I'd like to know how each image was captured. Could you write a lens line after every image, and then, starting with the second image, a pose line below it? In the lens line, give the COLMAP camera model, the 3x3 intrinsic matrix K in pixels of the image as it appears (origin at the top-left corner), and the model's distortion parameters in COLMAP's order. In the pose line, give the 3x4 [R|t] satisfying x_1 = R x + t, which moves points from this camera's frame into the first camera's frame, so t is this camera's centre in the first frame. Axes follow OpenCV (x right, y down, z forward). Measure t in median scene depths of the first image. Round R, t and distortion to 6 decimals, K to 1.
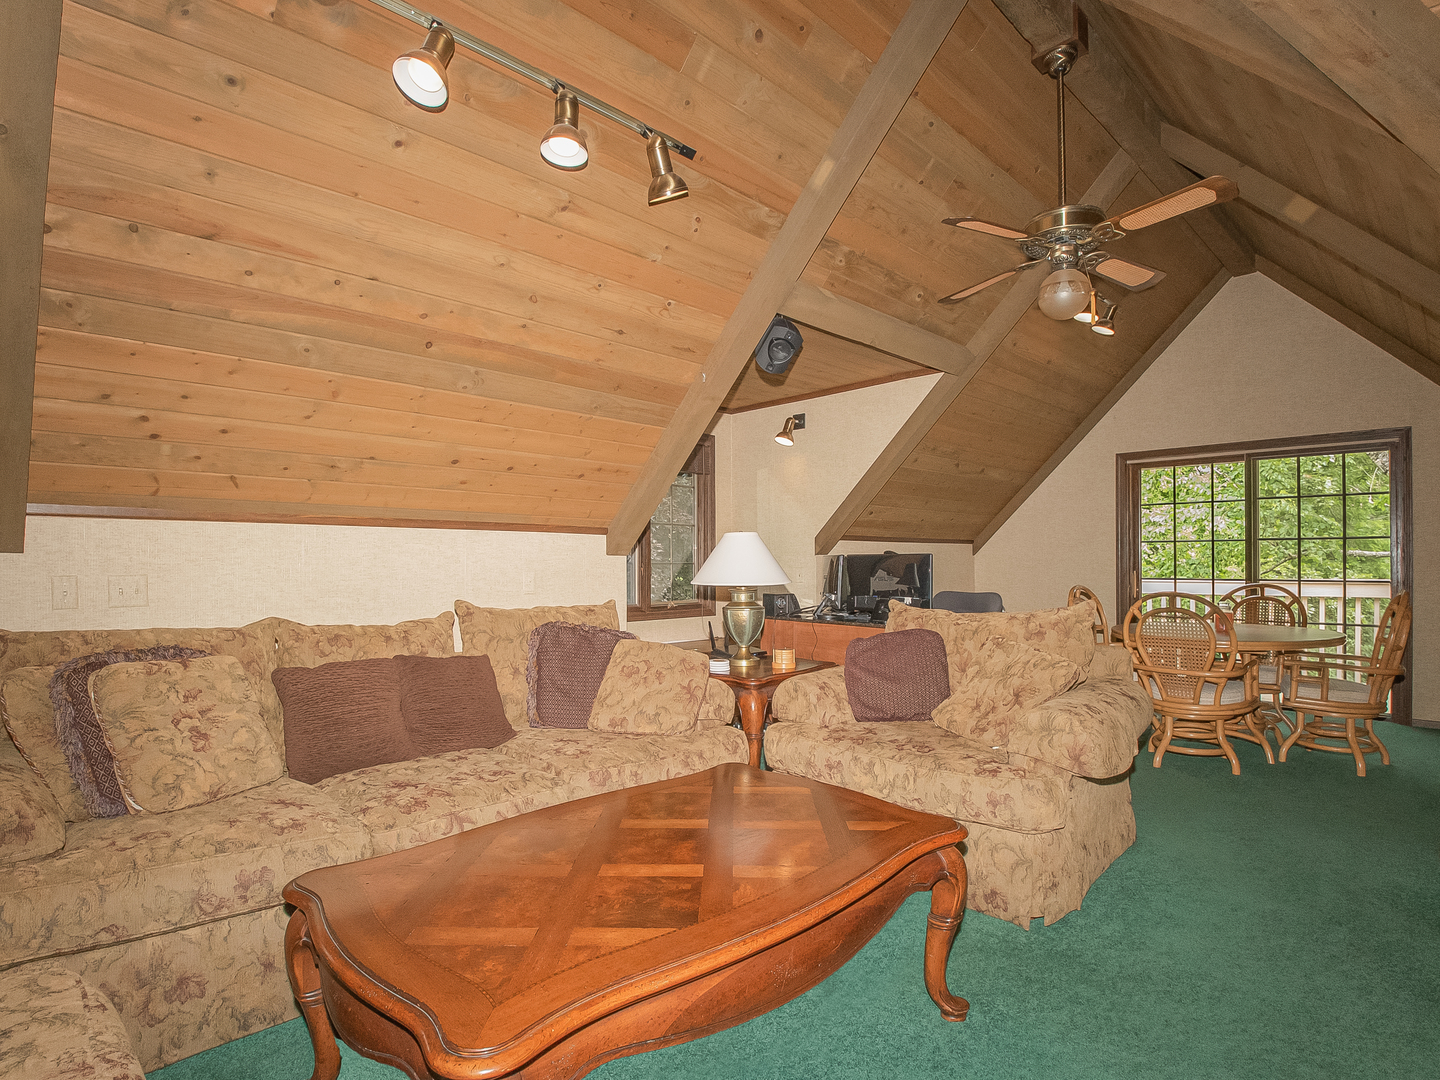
lens RADIAL K [[729.6, 0, 720.0], [0, 729.6, 540.0], [0, 0, 1]] dist [0.001264, 0.000064]
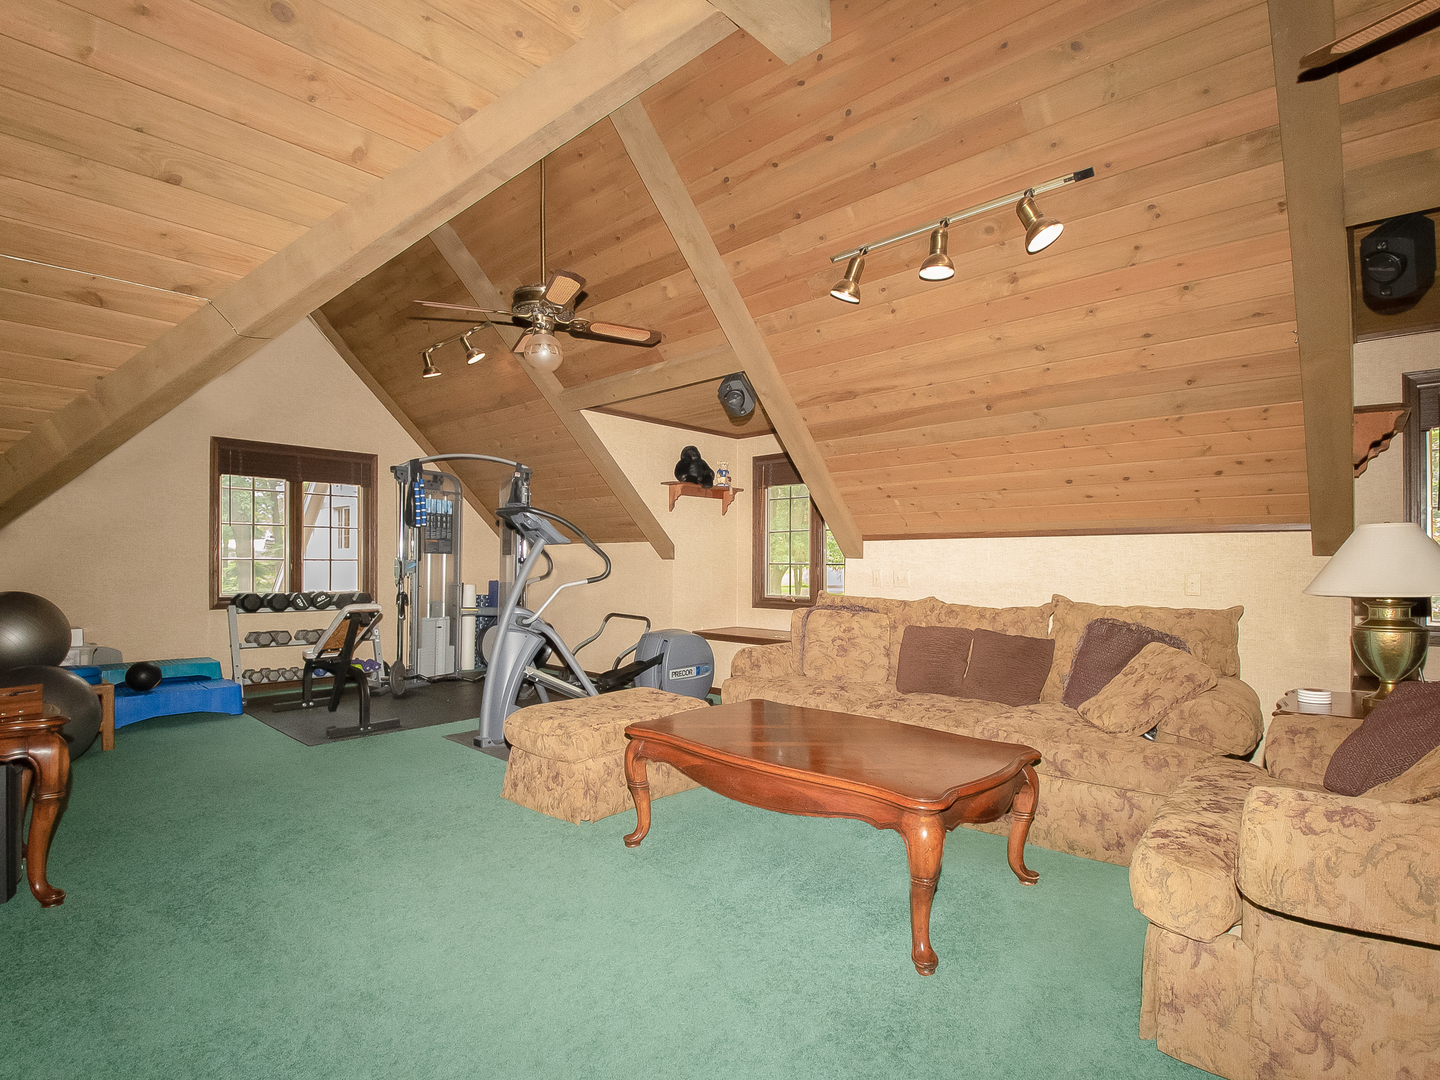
lens RADIAL K [[690.1, 0, 720.0], [0, 690.1, 540.0], [0, 0, 1]] dist [-0.047983, -0.000067]
pose [[0.039248, -0.035777, -0.998589, 0.876644], [0.019225, 0.999201, -0.035044, 0.021705], [0.999045, -0.017823, 0.039905, 0.428381]]
